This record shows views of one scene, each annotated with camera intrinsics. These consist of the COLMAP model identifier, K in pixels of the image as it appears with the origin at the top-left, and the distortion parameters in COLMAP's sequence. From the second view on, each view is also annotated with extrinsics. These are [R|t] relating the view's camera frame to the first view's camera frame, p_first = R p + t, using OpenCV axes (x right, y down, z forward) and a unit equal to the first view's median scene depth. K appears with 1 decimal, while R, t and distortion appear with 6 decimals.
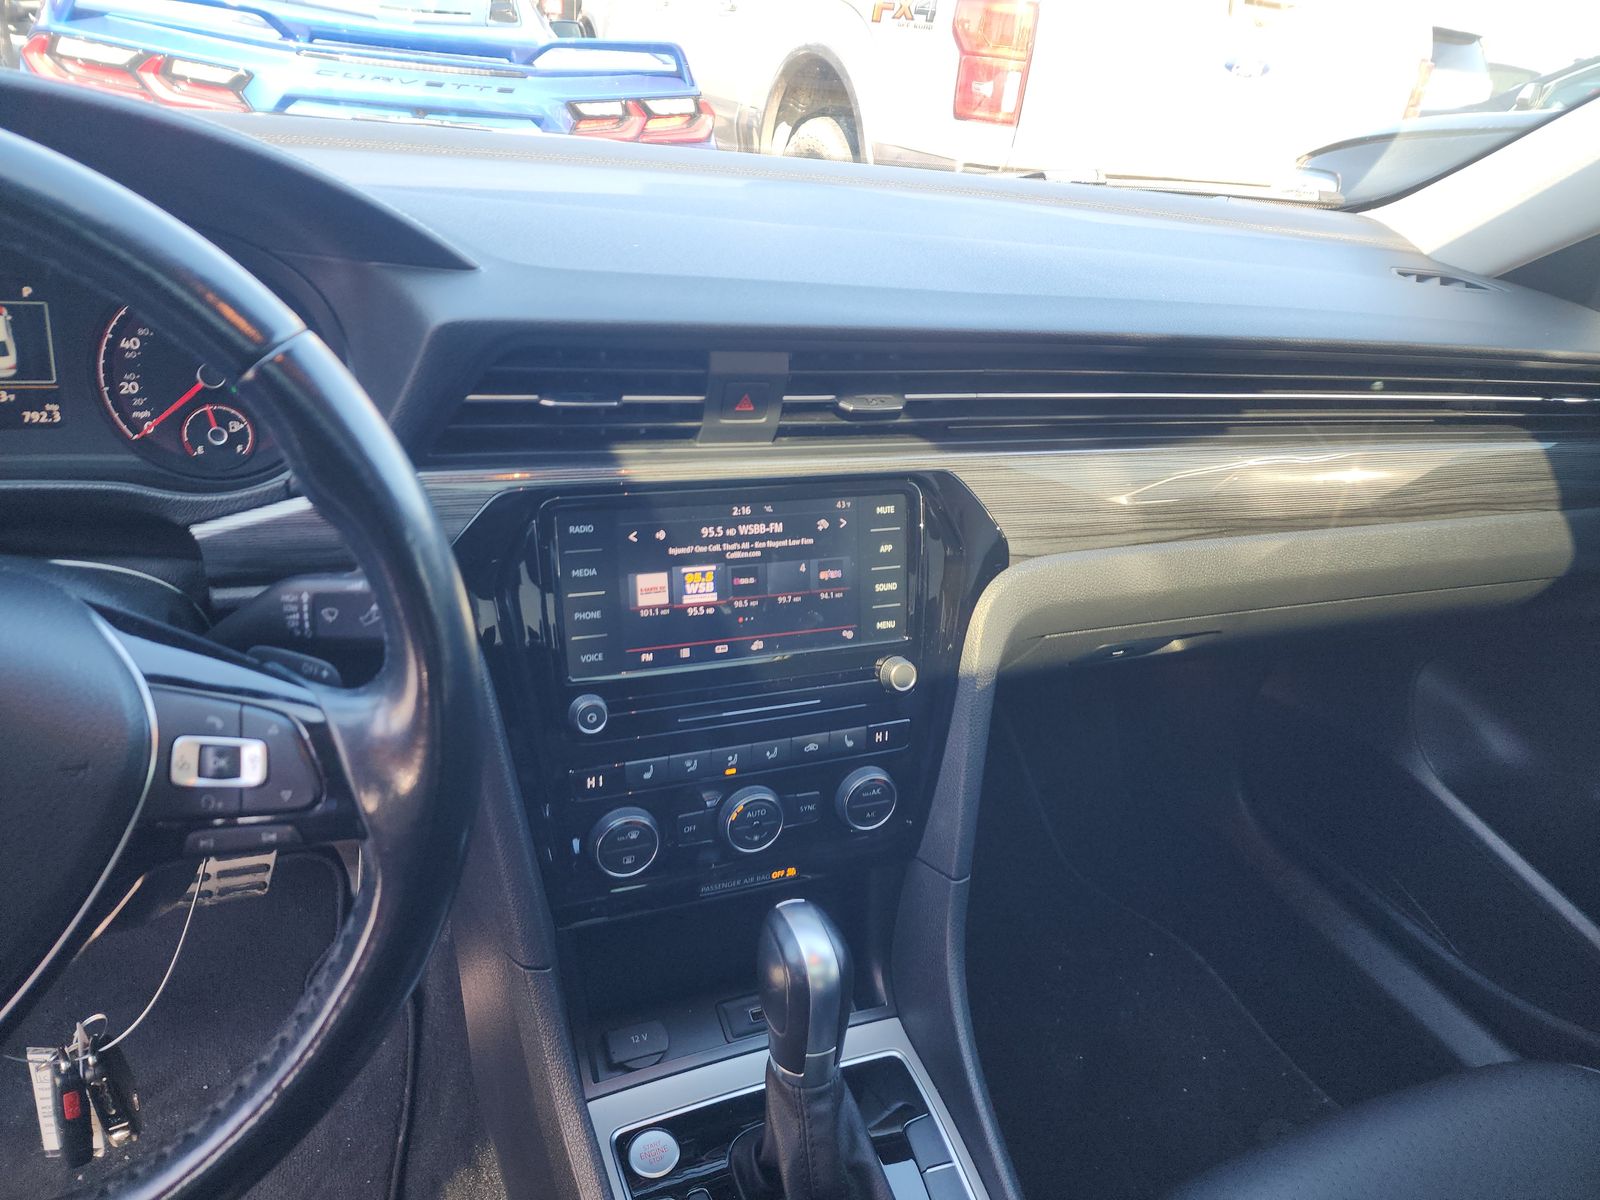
lens RADIAL K [[1042.3, 0, 800.0], [0, 1042.3, 600.0], [0, 0, 1]] dist [0.068749, -0.070250]
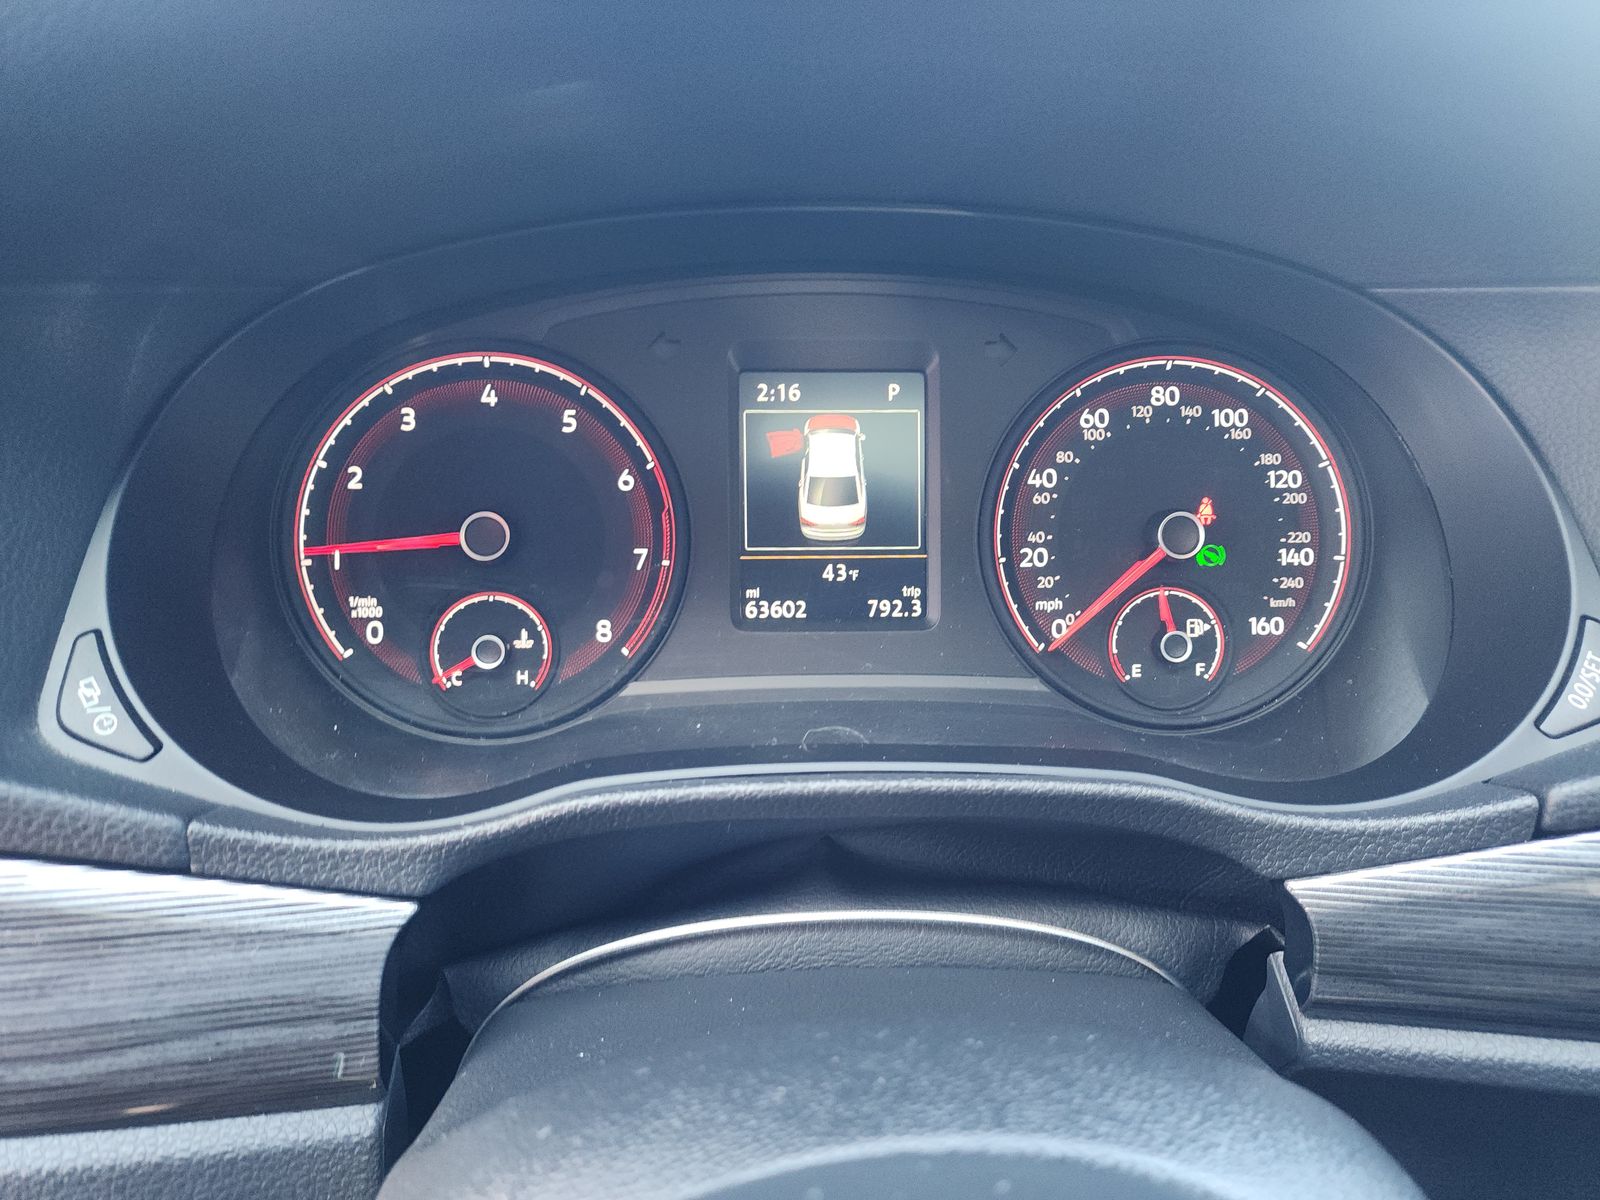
lens RADIAL K [[1042.3, 0, 800.0], [0, 1042.3, 600.0], [0, 0, 1]] dist [0.068749, -0.070250]
pose [[0.932879, 0.024731, -0.359339, -0.545656], [-0.069529, 0.991241, -0.112282, -0.107769], [0.353415, 0.129730, 0.926428, 0.452121]]
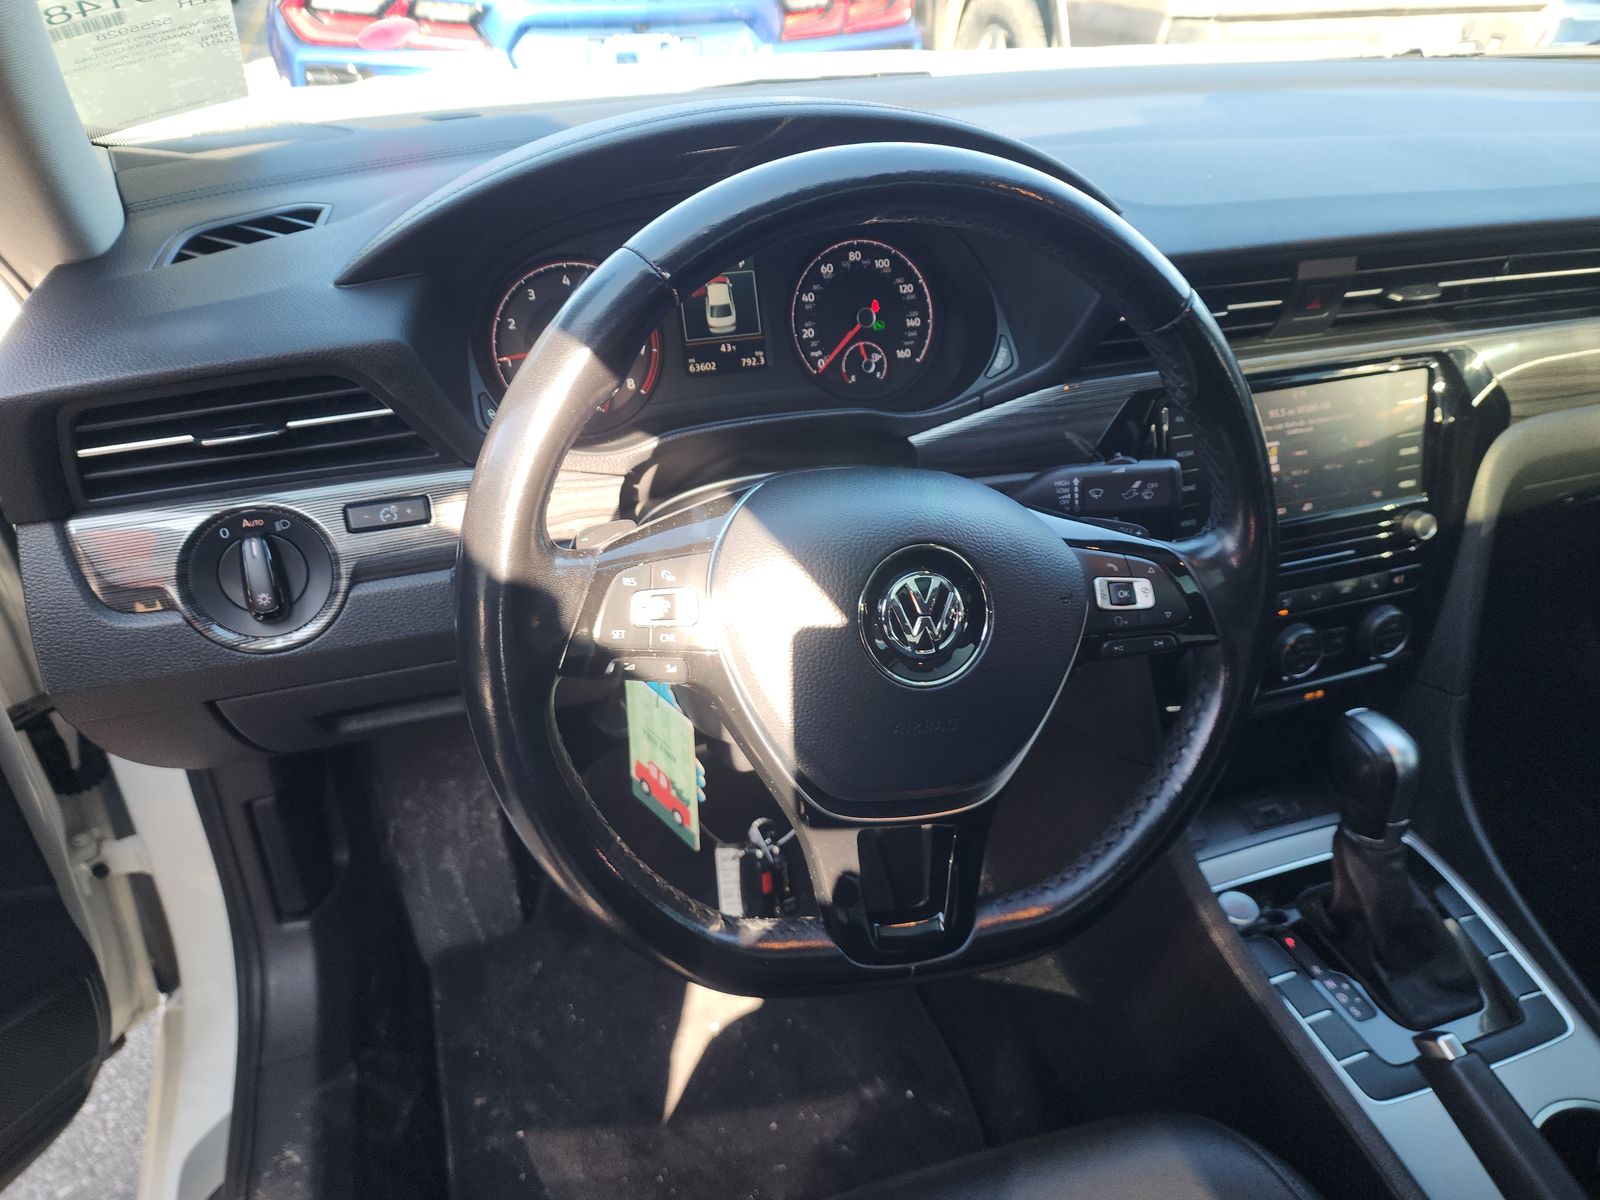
lens RADIAL K [[1067.9, 0, 800.0], [0, 1067.9, 600.0], [0, 0, 1]] dist [0.052106, -0.072703]
pose [[0.991886, -0.048811, -0.117386, -0.501793], [0.060251, 0.993559, 0.095970, -0.003896], [0.111946, -0.102264, 0.988438, -0.315035]]
